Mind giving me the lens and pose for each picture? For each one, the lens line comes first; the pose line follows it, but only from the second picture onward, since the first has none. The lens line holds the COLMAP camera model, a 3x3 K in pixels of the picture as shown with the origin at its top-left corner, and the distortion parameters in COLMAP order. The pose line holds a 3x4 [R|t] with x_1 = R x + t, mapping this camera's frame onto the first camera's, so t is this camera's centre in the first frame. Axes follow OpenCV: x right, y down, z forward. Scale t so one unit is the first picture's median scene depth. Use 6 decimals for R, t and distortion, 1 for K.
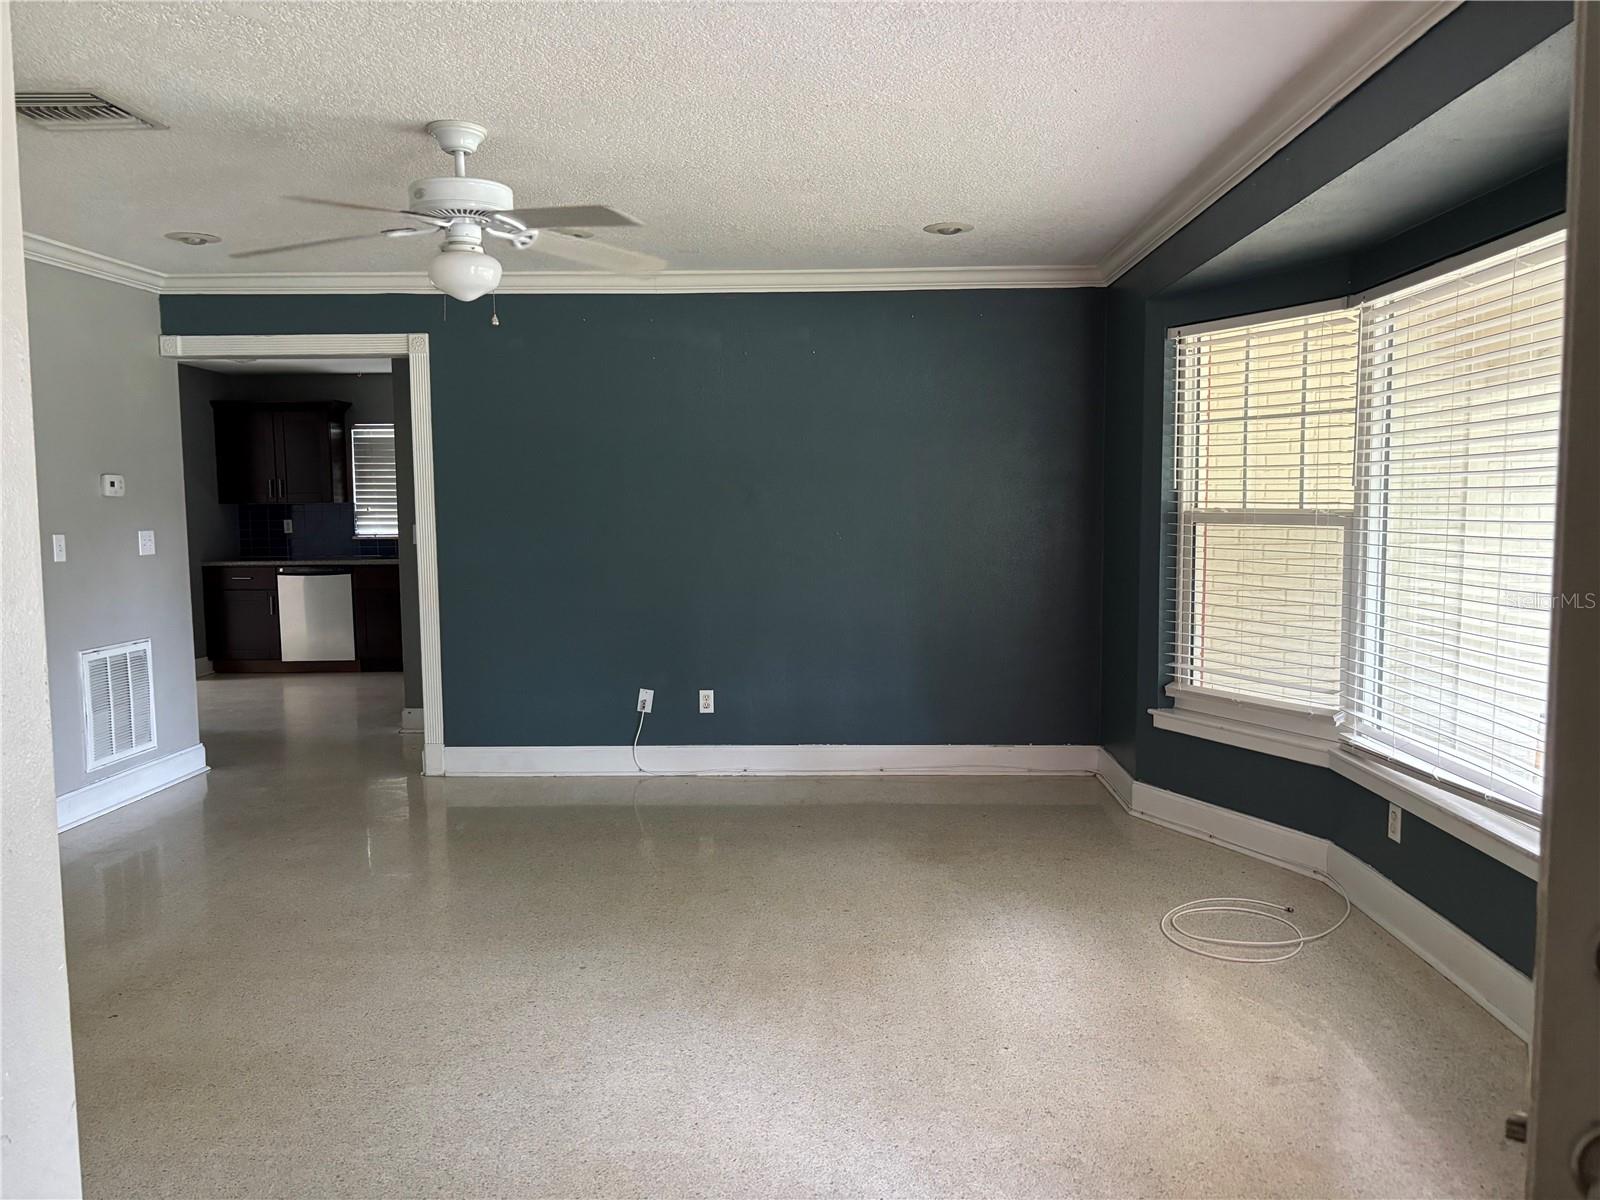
lens RADIAL K [[1199.4, 0, 812.5], [0, 1199.4, 607.3], [0, 0, 1]] dist [0.007054, -0.030925]
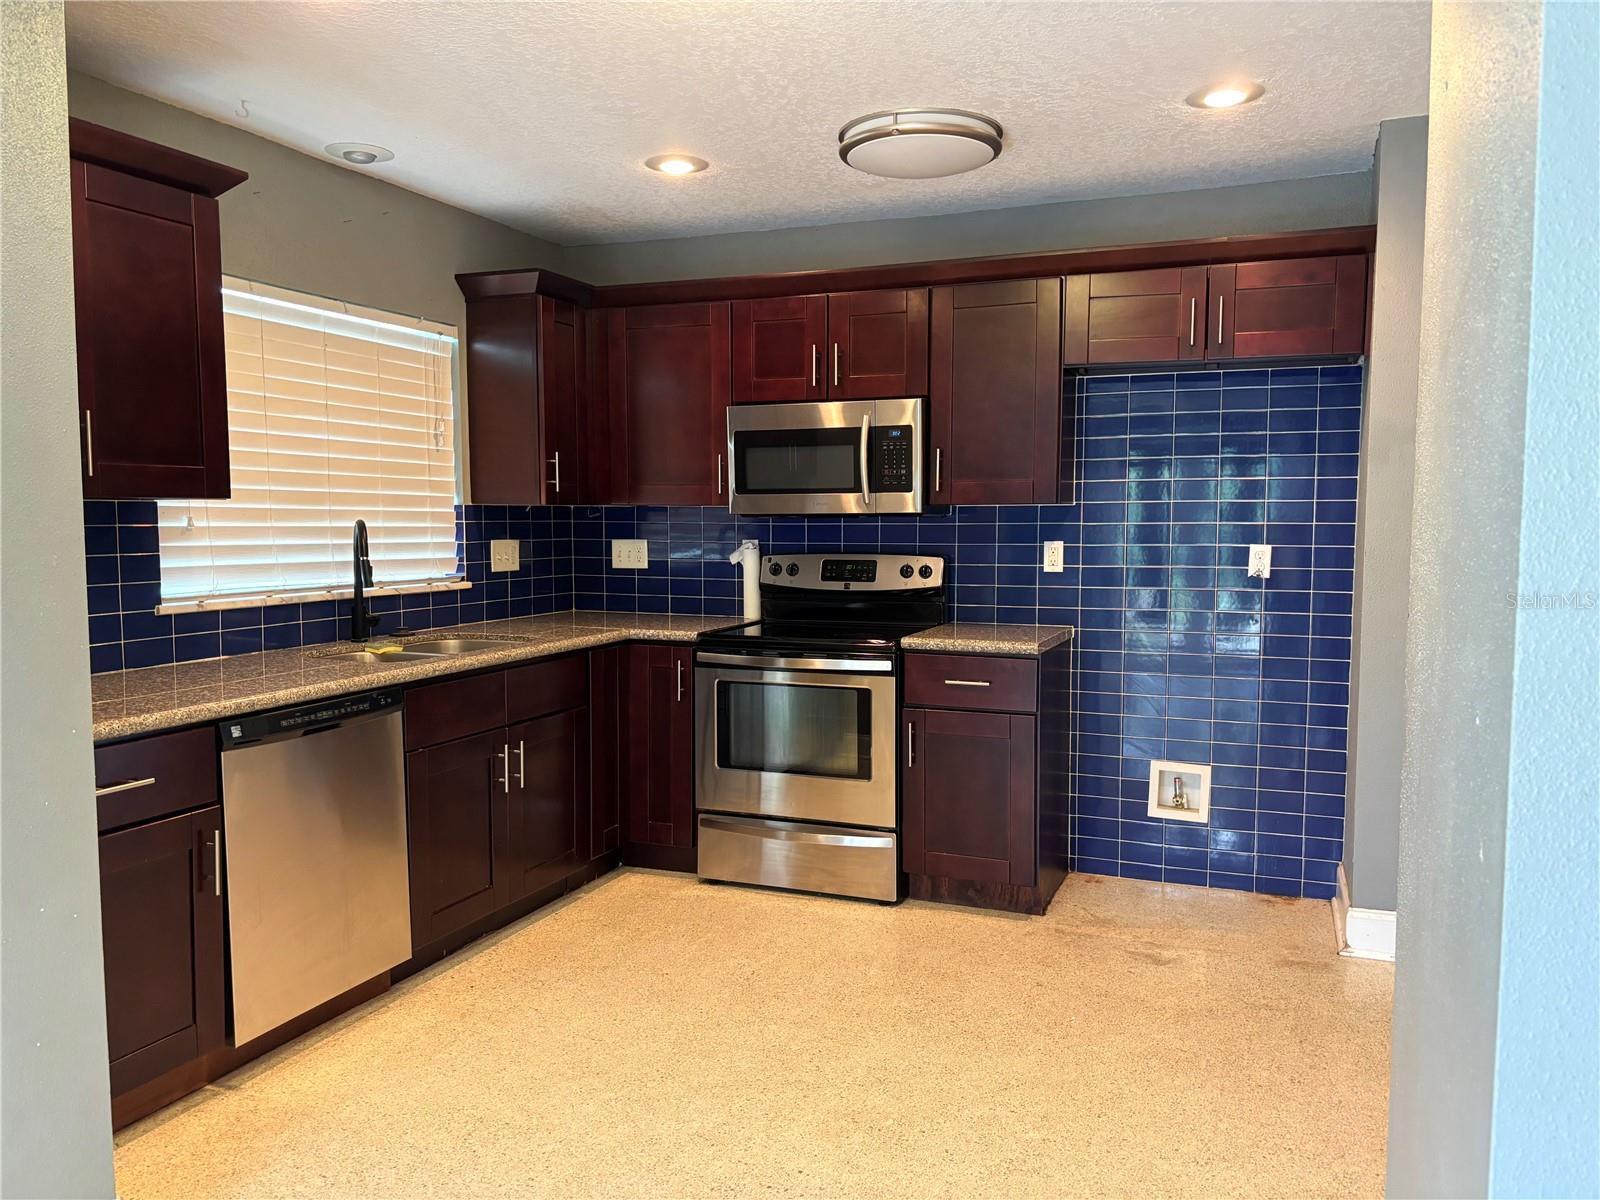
lens RADIAL K [[1199.4, 0, 791.9], [0, 1199.4, 602.8], [0, 0, 1]] dist [0.007054, -0.030925]
pose [[0.366494, -0.056820, 0.928684, -0.080123], [0.065326, 0.997242, 0.035234, -0.007679], [-0.928124, 0.047754, 0.369195, 0.093079]]
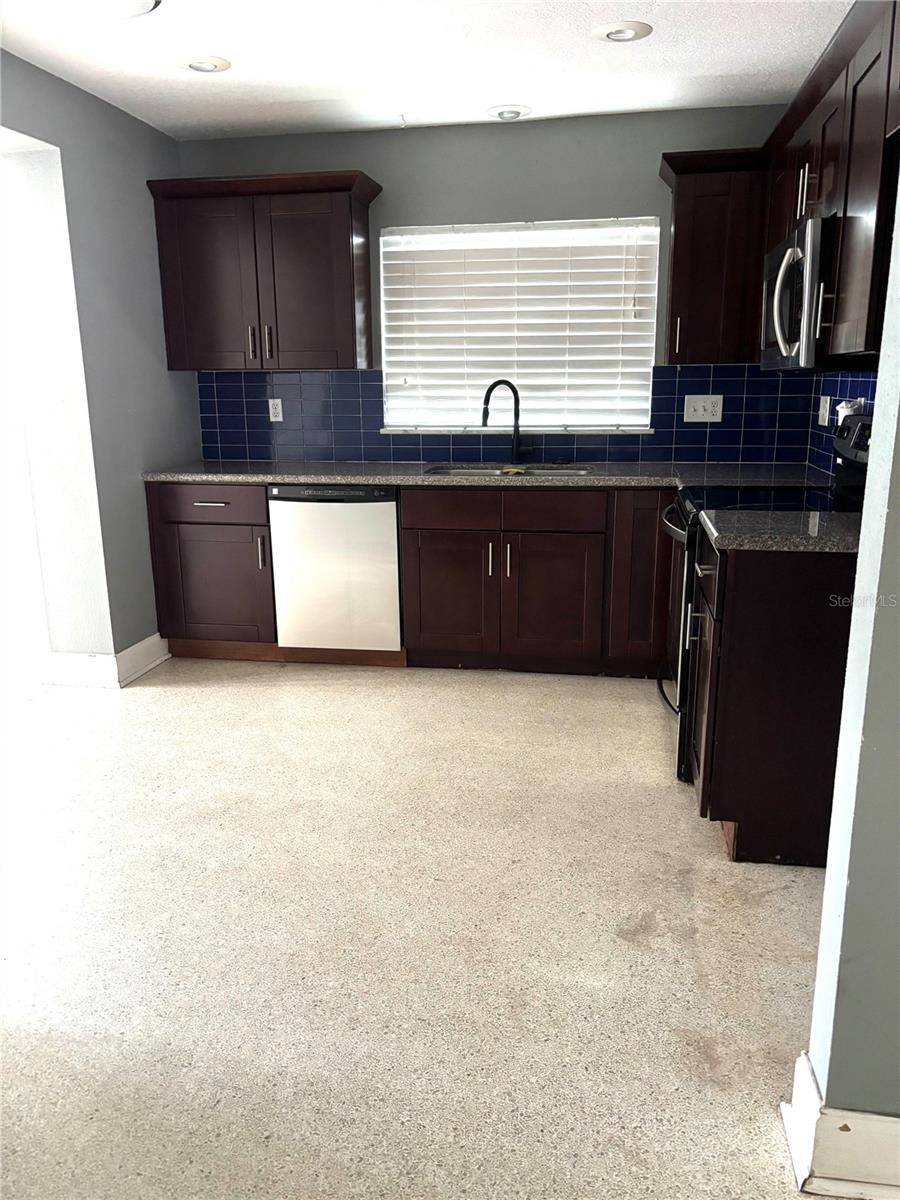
lens RADIAL K [[899.5, 0, 441.1], [0, 899.5, 604.6], [0, 0, 1]] dist [0.007054, -0.030925]
pose [[0.985464, 0.039904, -0.165134, -0.035632], [-0.012359, 0.986287, 0.164575, -0.005960], [0.169437, -0.160142, 0.972443, 0.071845]]
